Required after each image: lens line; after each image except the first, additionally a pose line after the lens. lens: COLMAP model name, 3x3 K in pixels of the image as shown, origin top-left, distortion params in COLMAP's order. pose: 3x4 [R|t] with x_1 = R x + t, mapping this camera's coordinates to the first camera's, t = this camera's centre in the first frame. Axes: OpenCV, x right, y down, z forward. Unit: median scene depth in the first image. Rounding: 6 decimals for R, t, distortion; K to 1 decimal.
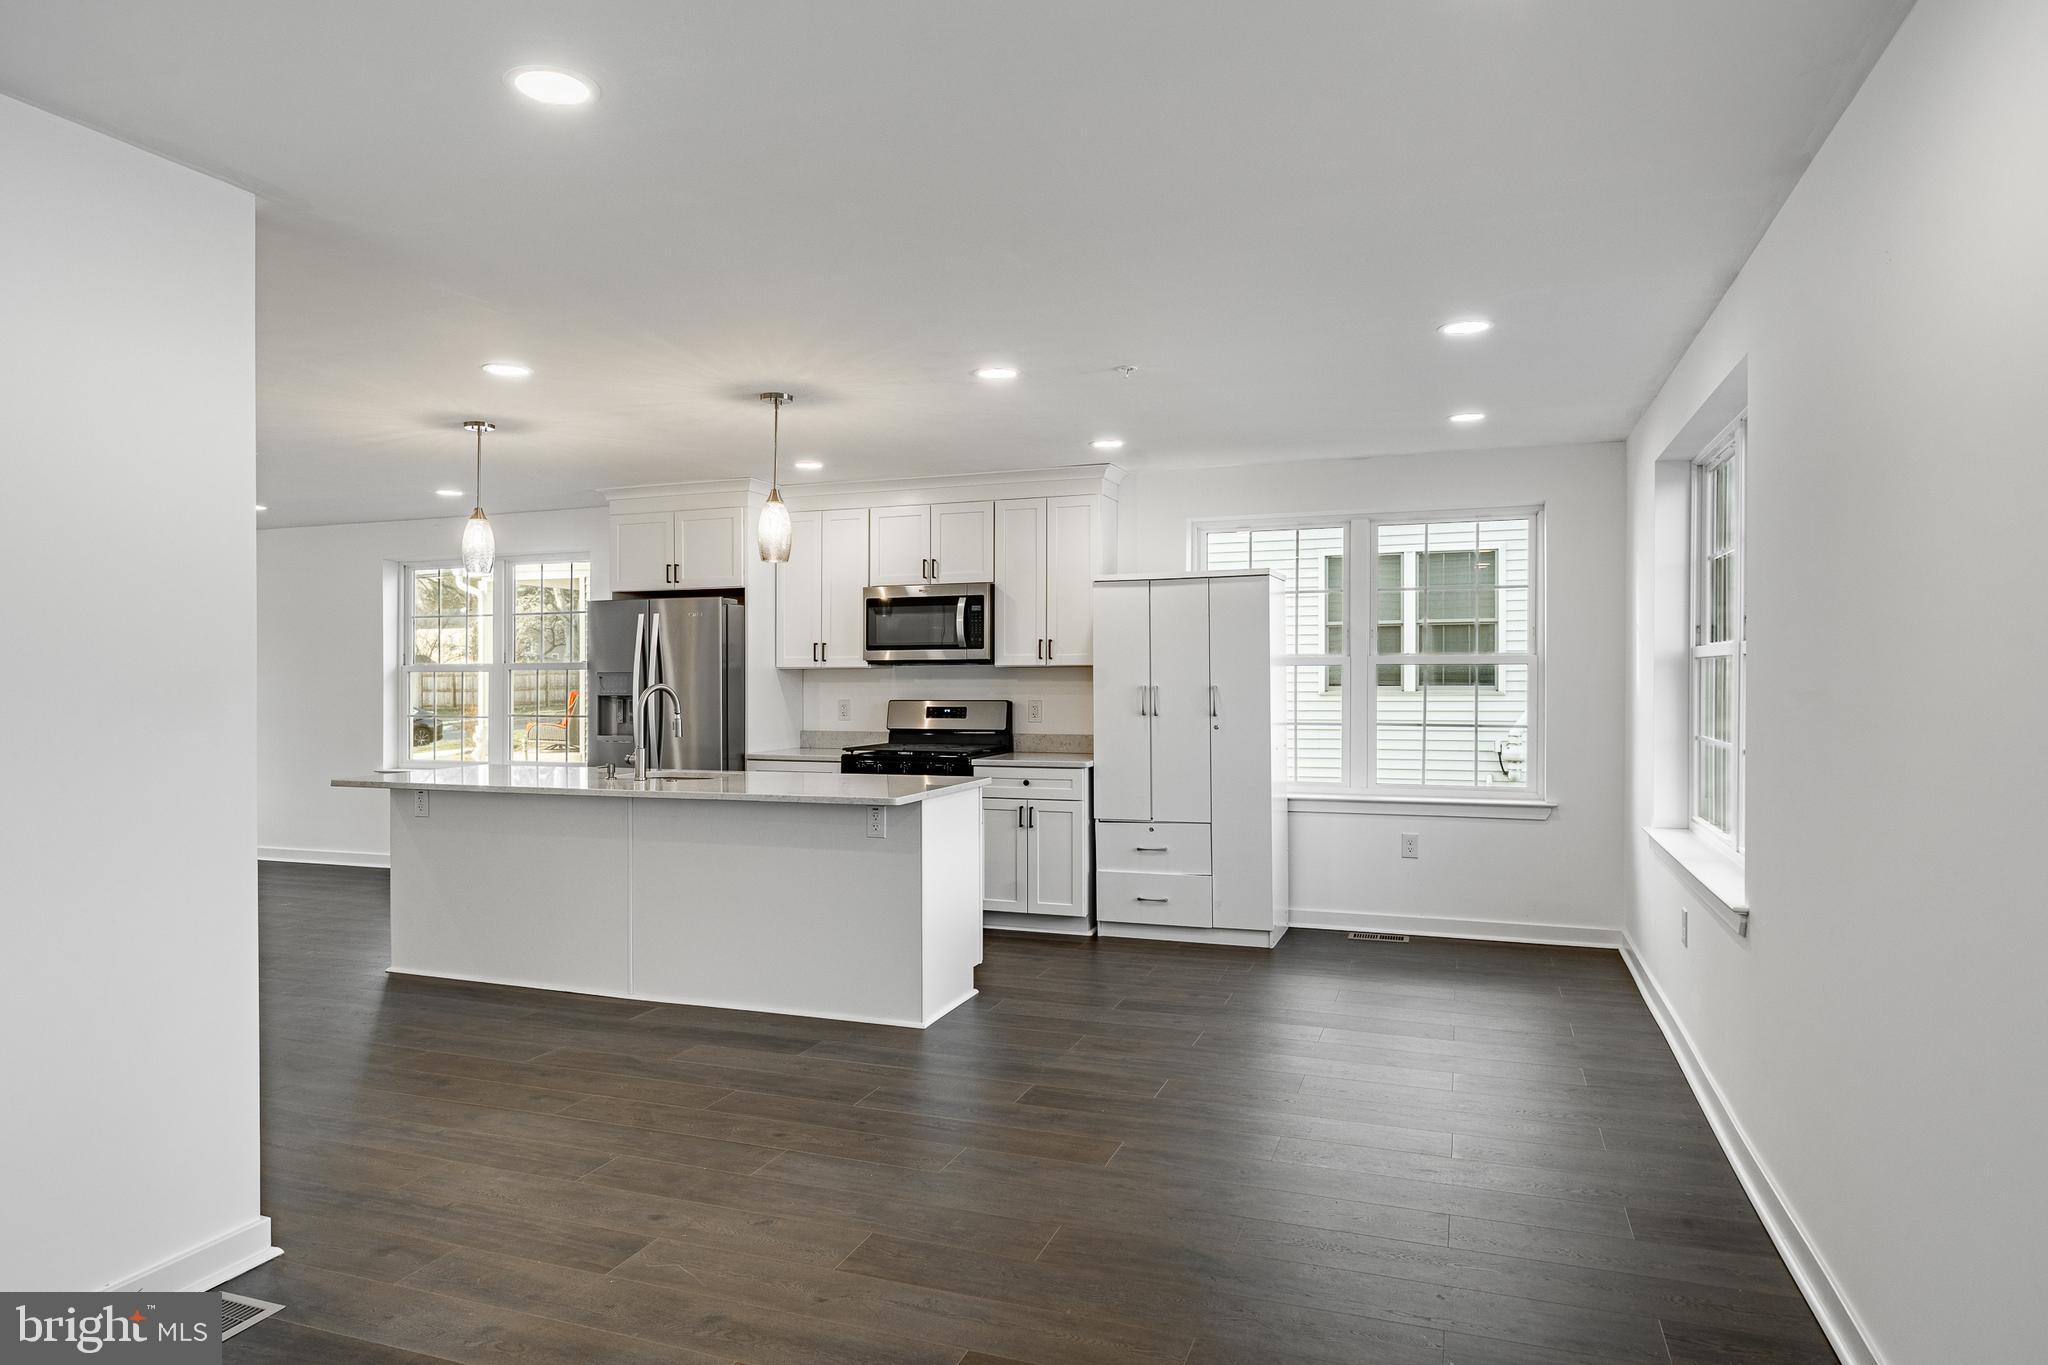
lens RADIAL K [[1225.9, 0, 1015.2], [0, 1225.9, 689.1], [0, 0, 1]] dist [-0.006832, 0.002195]
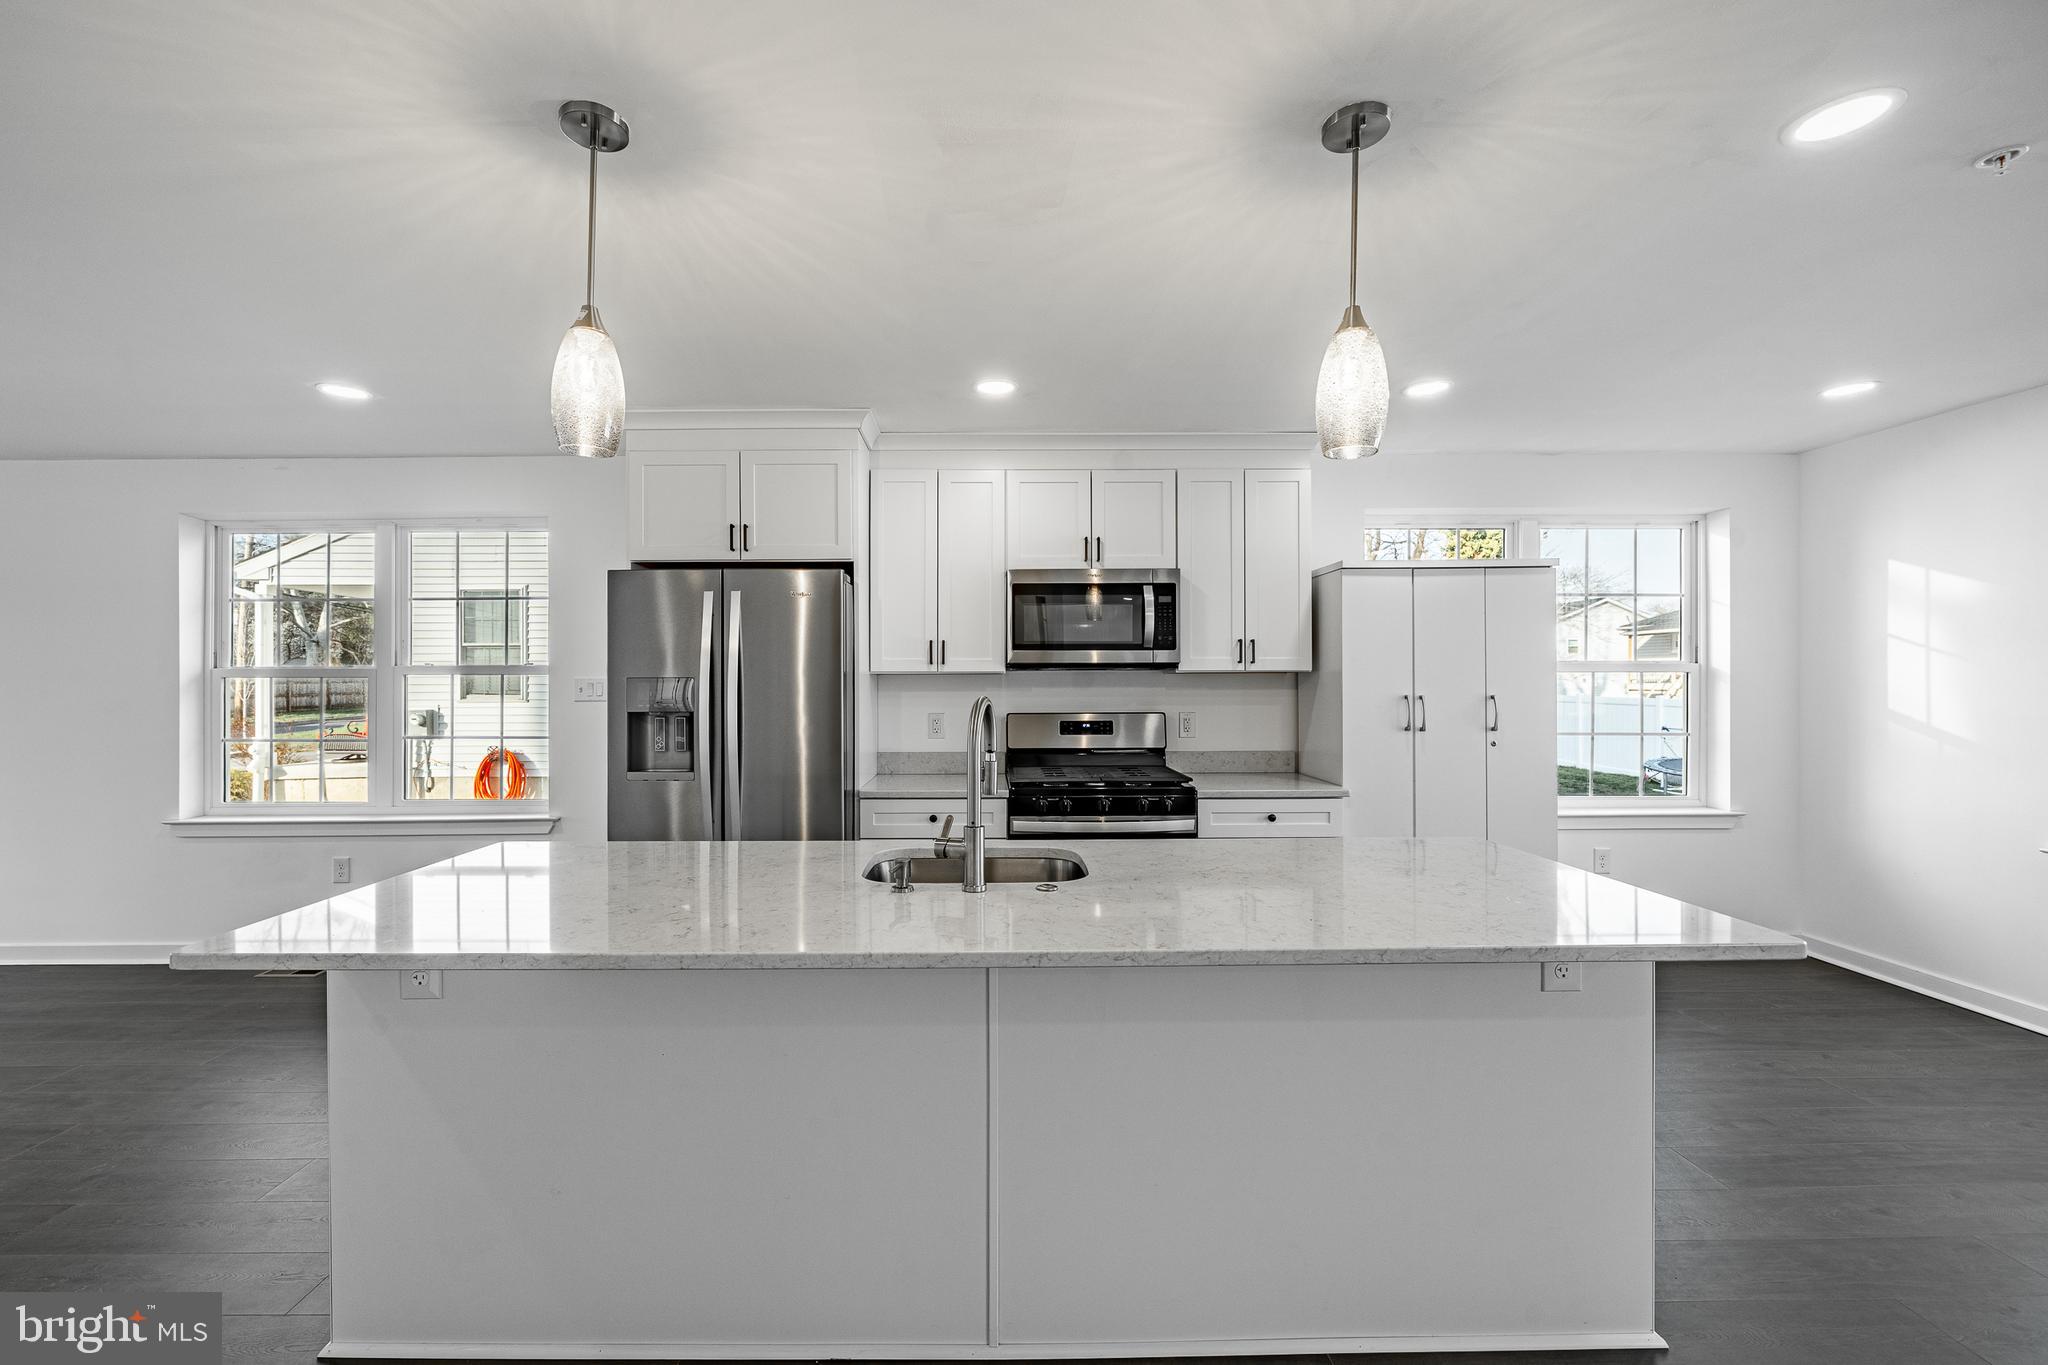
lens RADIAL K [[804.0, 0, 979.1], [0, 804.0, 691.4], [0, 0, 1]] dist [-0.004615, -0.000701]
pose [[0.935087, -0.000959, 0.354418, -0.333332], [0.002436, 0.999990, -0.003721, -0.003698], [-0.354411, 0.004343, 0.935080, 0.548460]]
